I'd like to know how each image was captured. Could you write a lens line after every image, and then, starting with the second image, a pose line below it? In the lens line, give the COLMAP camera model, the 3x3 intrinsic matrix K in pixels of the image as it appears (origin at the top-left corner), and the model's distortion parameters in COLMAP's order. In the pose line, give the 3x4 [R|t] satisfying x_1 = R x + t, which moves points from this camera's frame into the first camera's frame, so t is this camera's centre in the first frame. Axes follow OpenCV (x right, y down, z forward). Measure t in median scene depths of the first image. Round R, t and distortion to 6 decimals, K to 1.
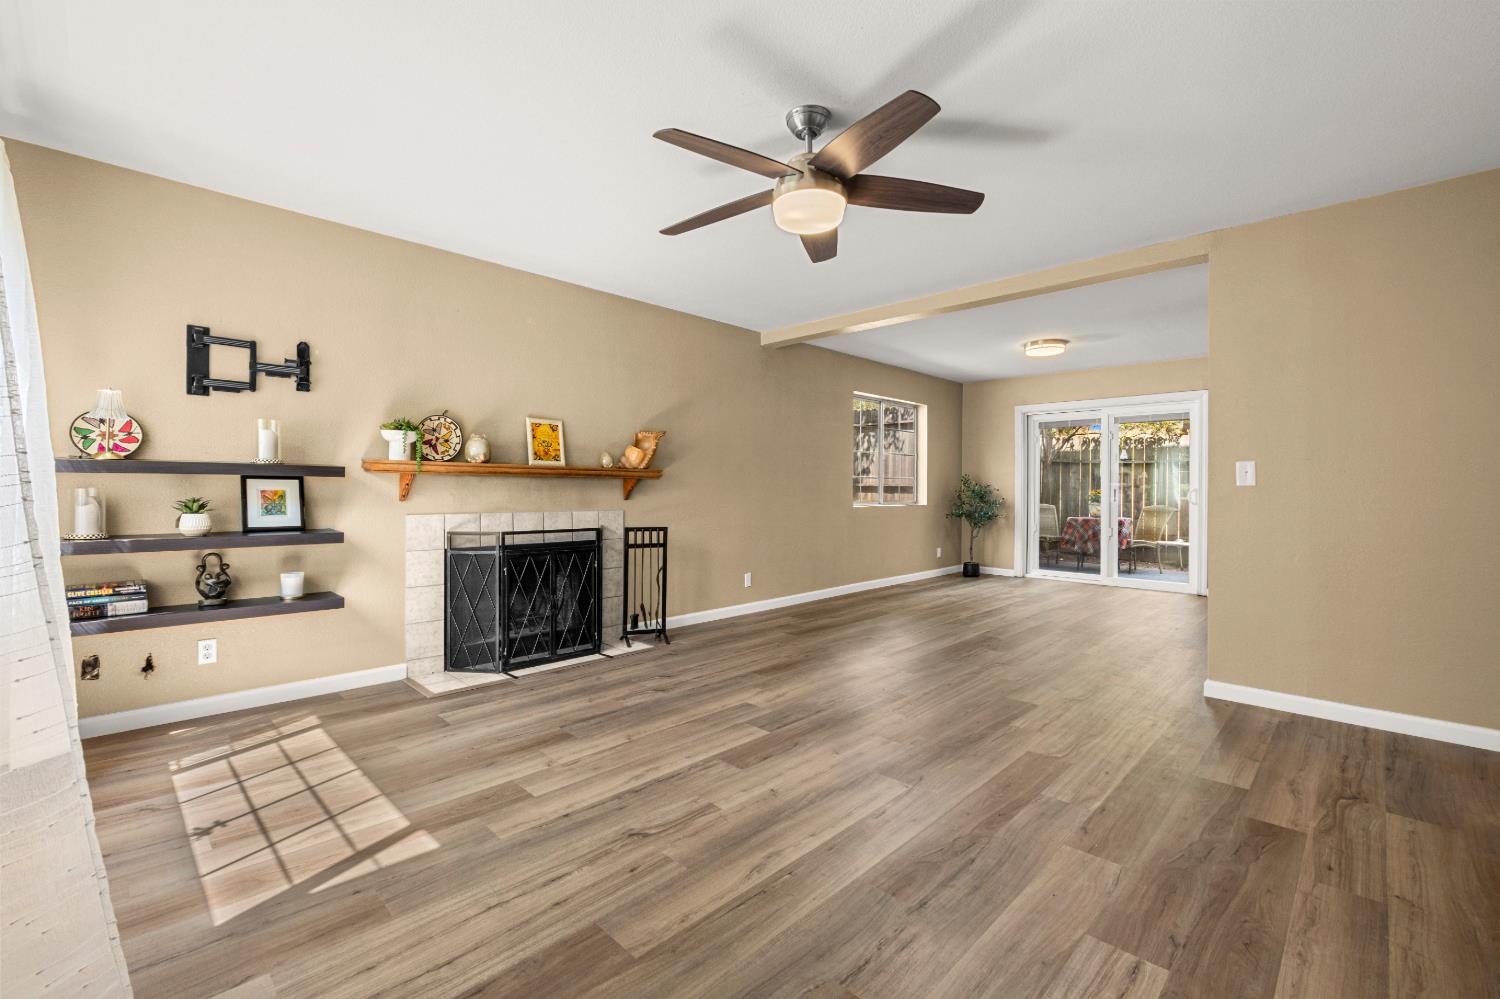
lens RADIAL K [[646.7, 0, 756.1], [0, 646.7, 492.3], [0, 0, 1]] dist [-0.005788, -0.002382]
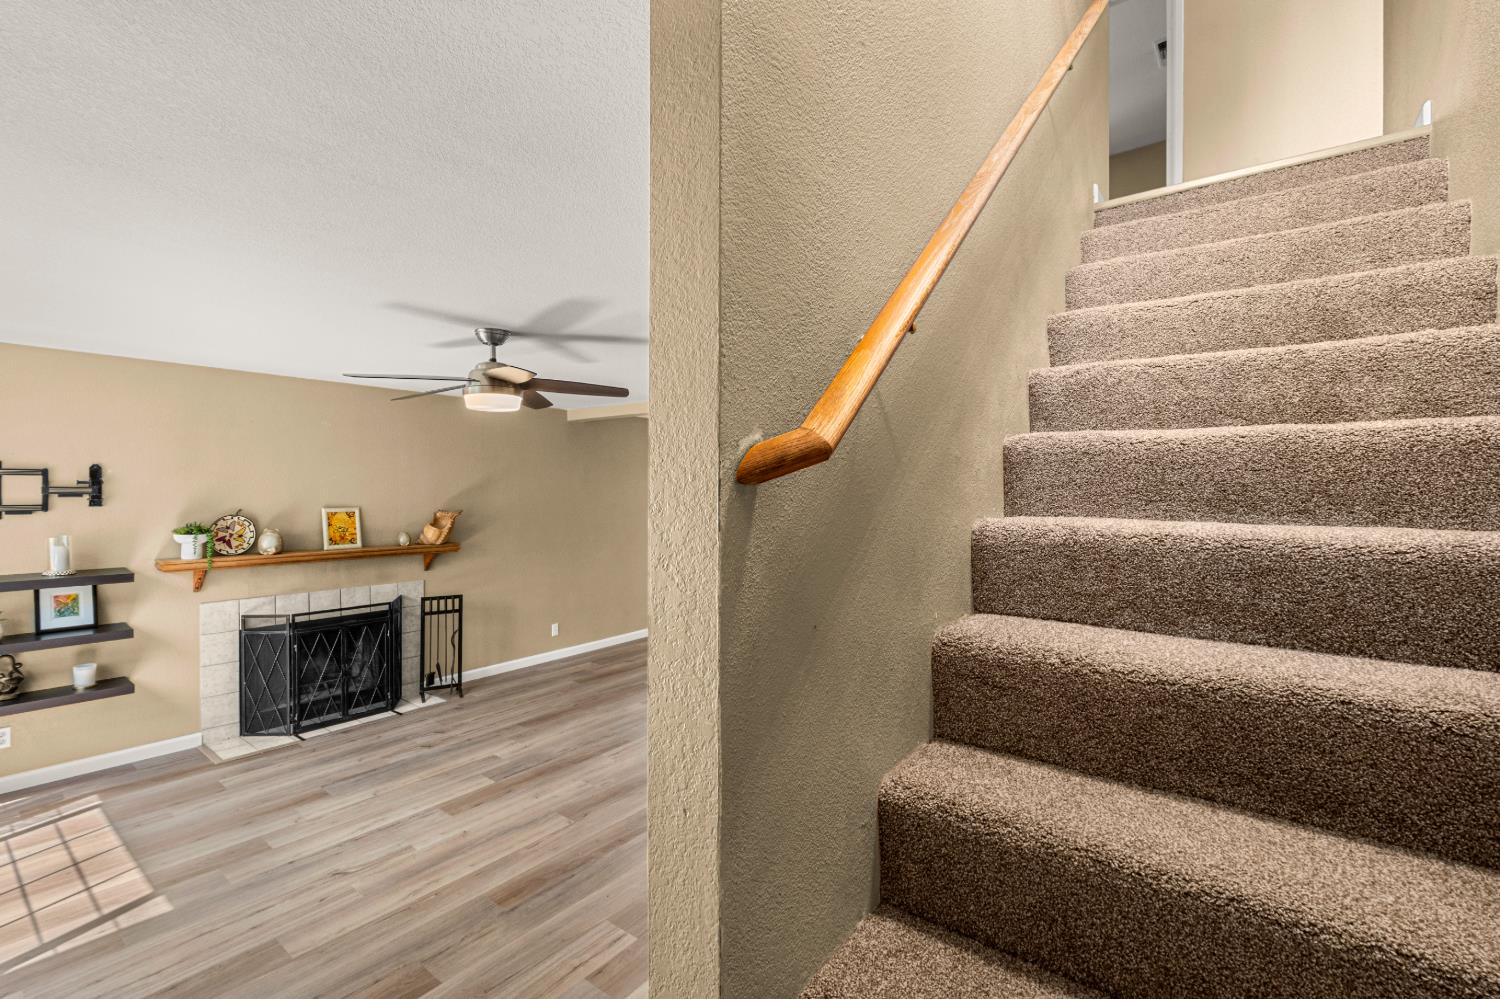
lens RADIAL K [[646.7, 0, 757.0], [0, 646.7, 495.5], [0, 0, 1]] dist [-0.005788, -0.002382]
pose [[0.991234, -0.002771, 0.132091, 0.342861], [0.002632, 0.999996, 0.001227, -0.184083], [-0.132094, -0.000869, 0.991237, -0.318401]]
